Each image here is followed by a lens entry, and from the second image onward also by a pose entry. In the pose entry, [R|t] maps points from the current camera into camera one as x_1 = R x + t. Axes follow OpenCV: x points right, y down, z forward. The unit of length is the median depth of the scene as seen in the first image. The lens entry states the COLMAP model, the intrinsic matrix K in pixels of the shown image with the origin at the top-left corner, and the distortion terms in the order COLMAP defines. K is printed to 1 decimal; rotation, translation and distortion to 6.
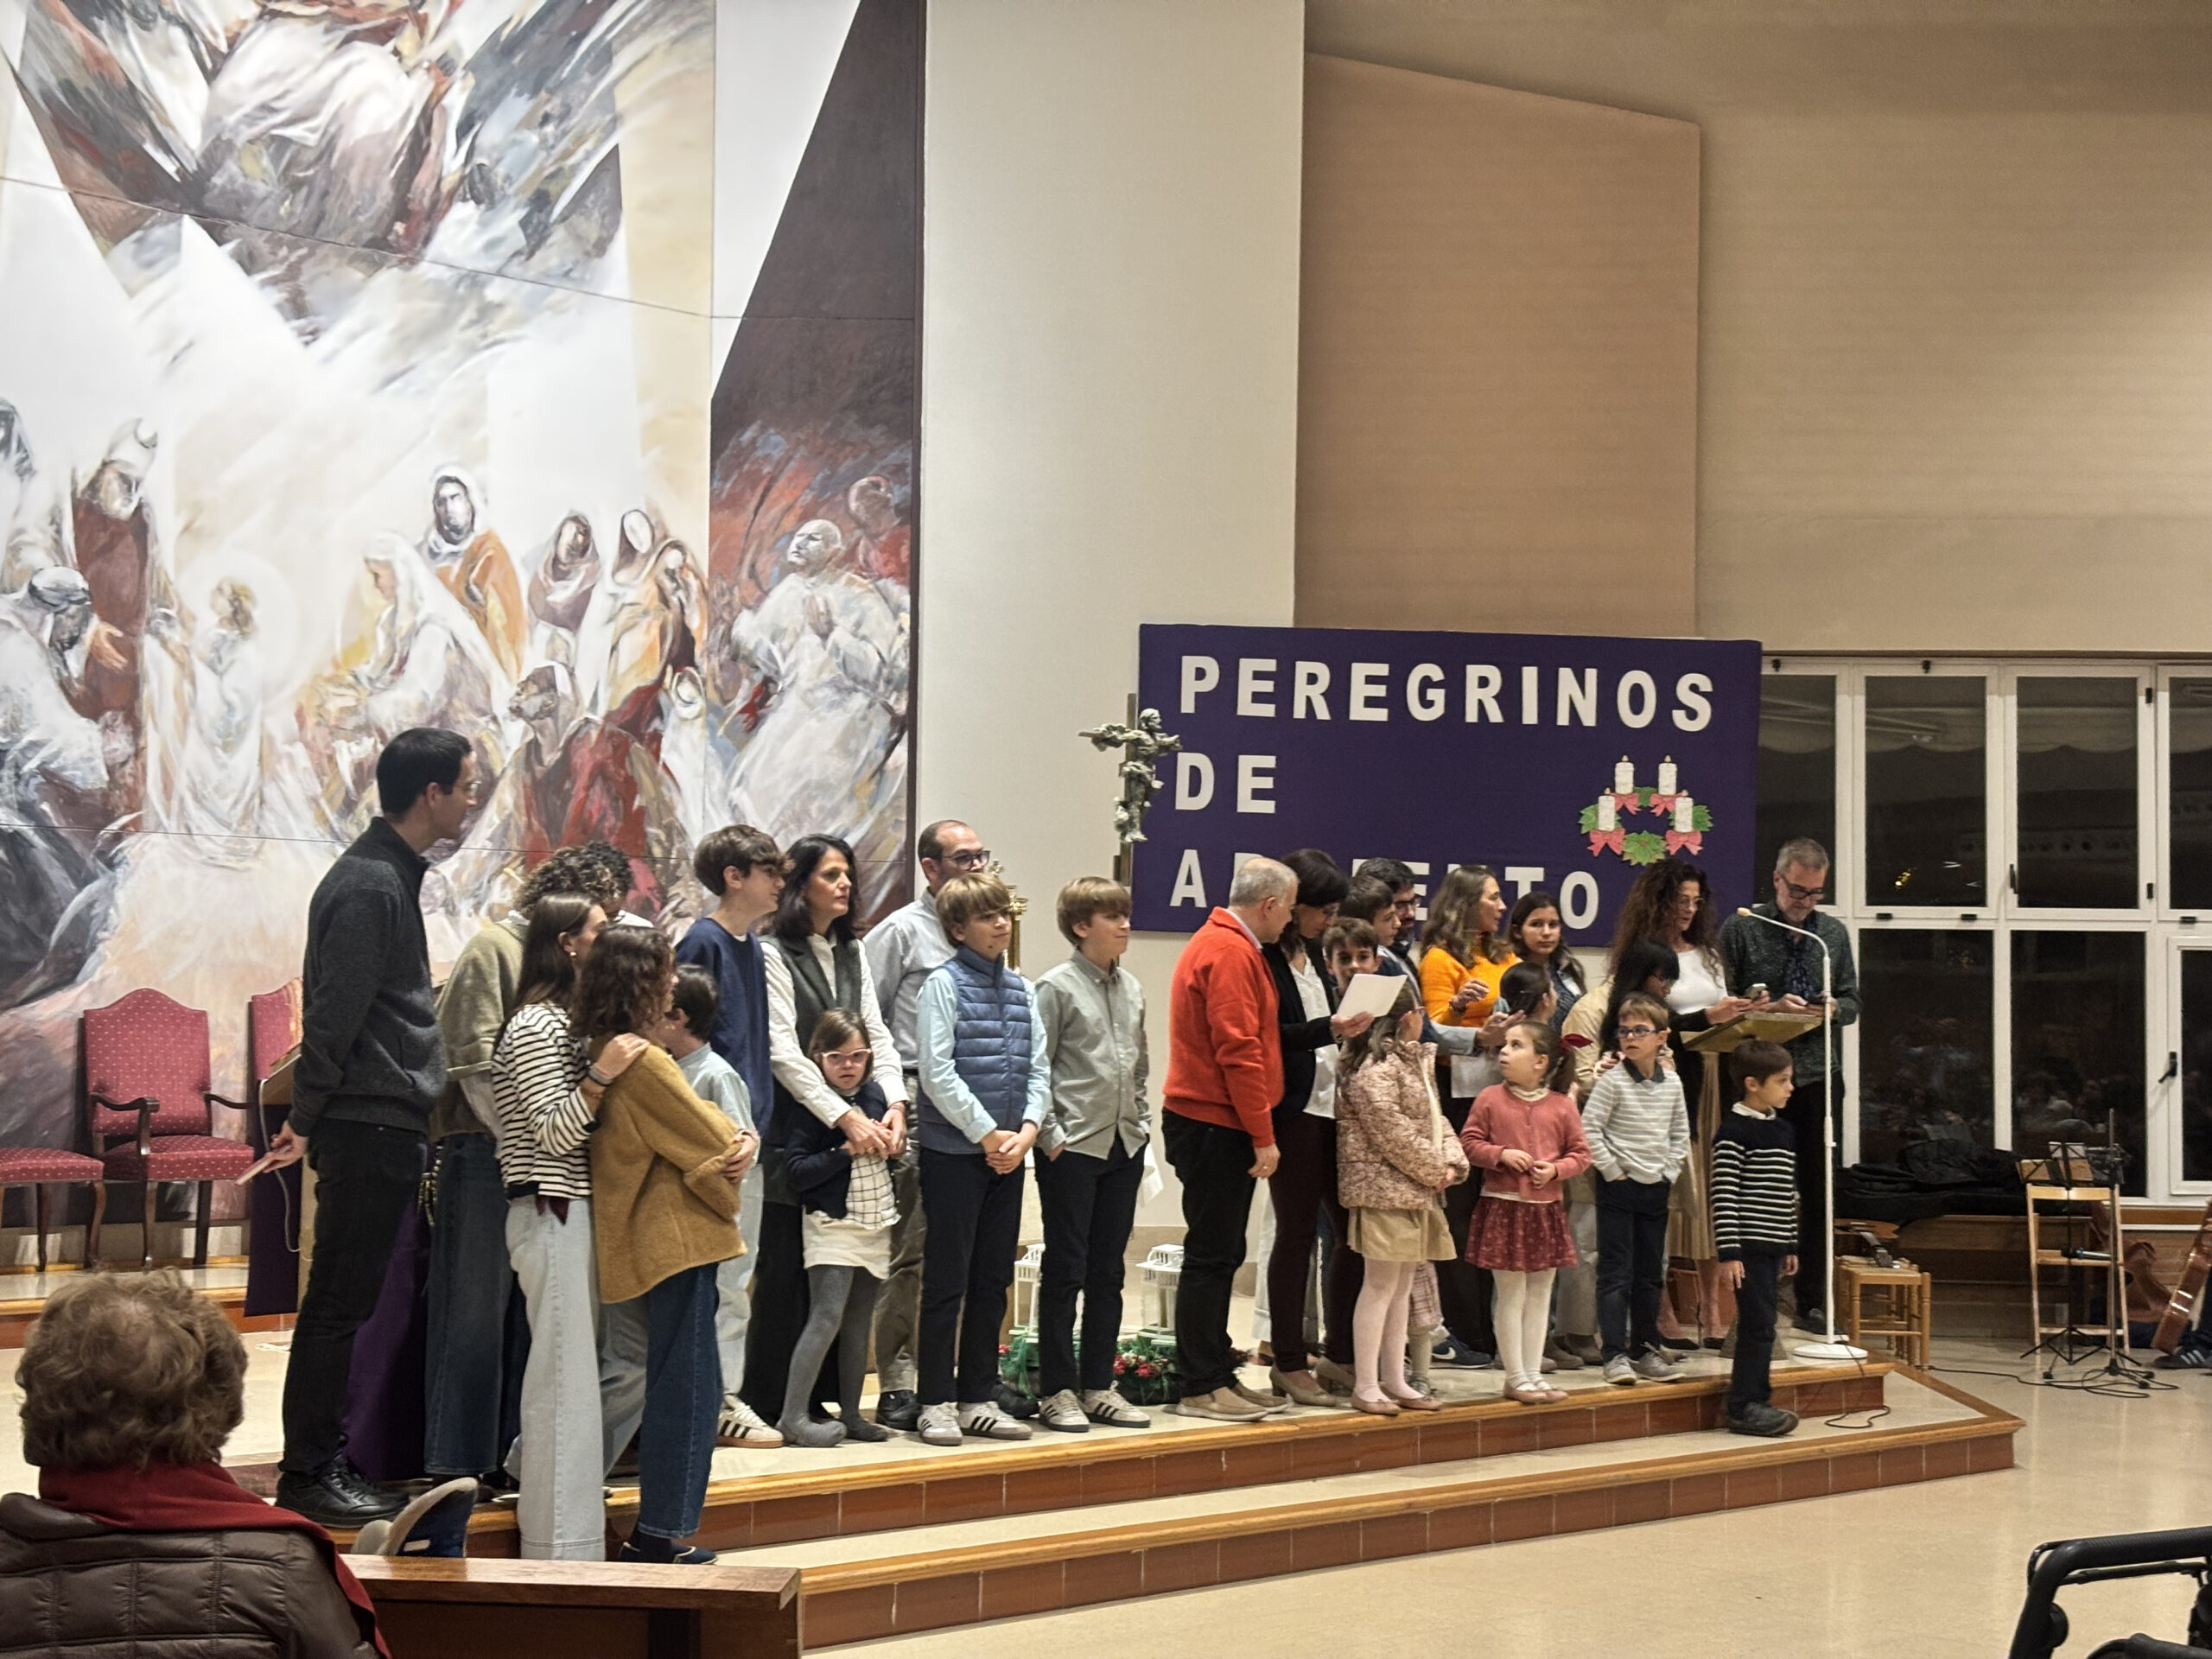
lens RADIAL K [[3307.1, 0, 1108.0], [0, 3307.1, 838.5], [0, 0, 1]] dist [0.247257, -0.908456]
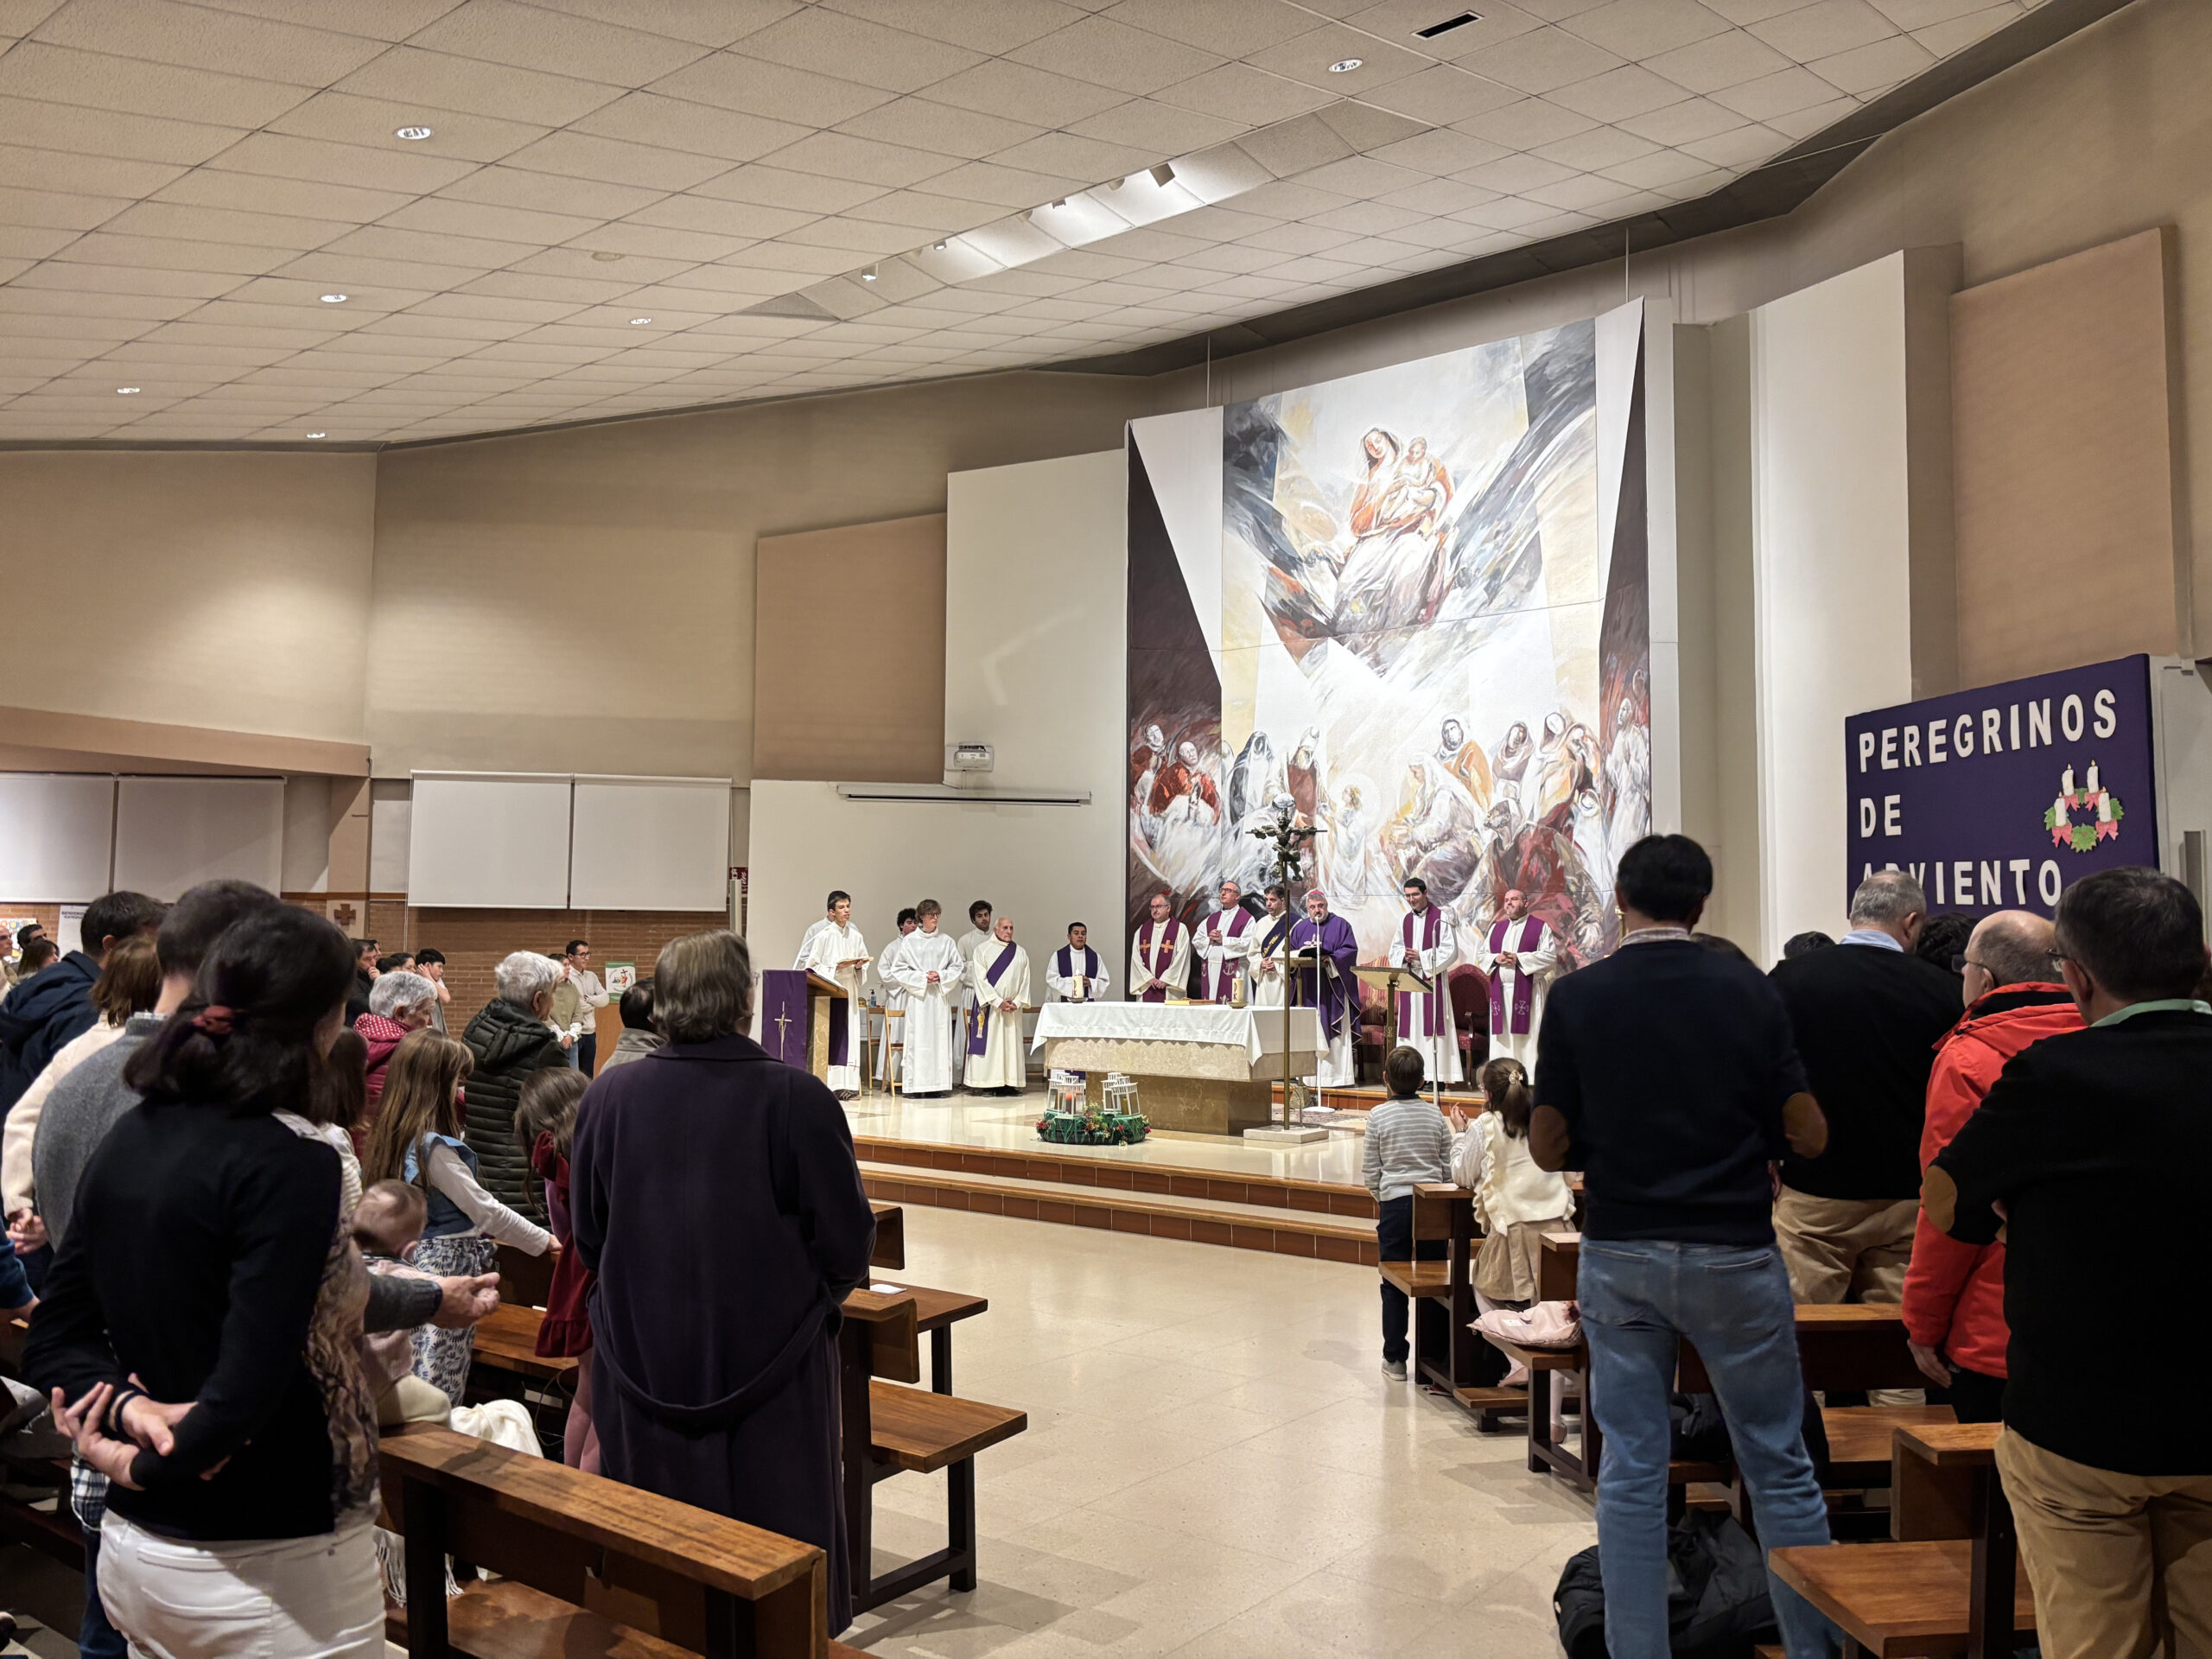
lens RADIAL K [[1673.1, 0, 1092.2], [0, 1673.1, 848.7], [0, 0, 1]] dist [0.073080, -0.108969]
pose [[0.147259, -0.076667, -0.986122, 0.784952], [0.048337, 0.996358, -0.070245, 0.036050], [0.987916, -0.037322, 0.150429, 0.589504]]
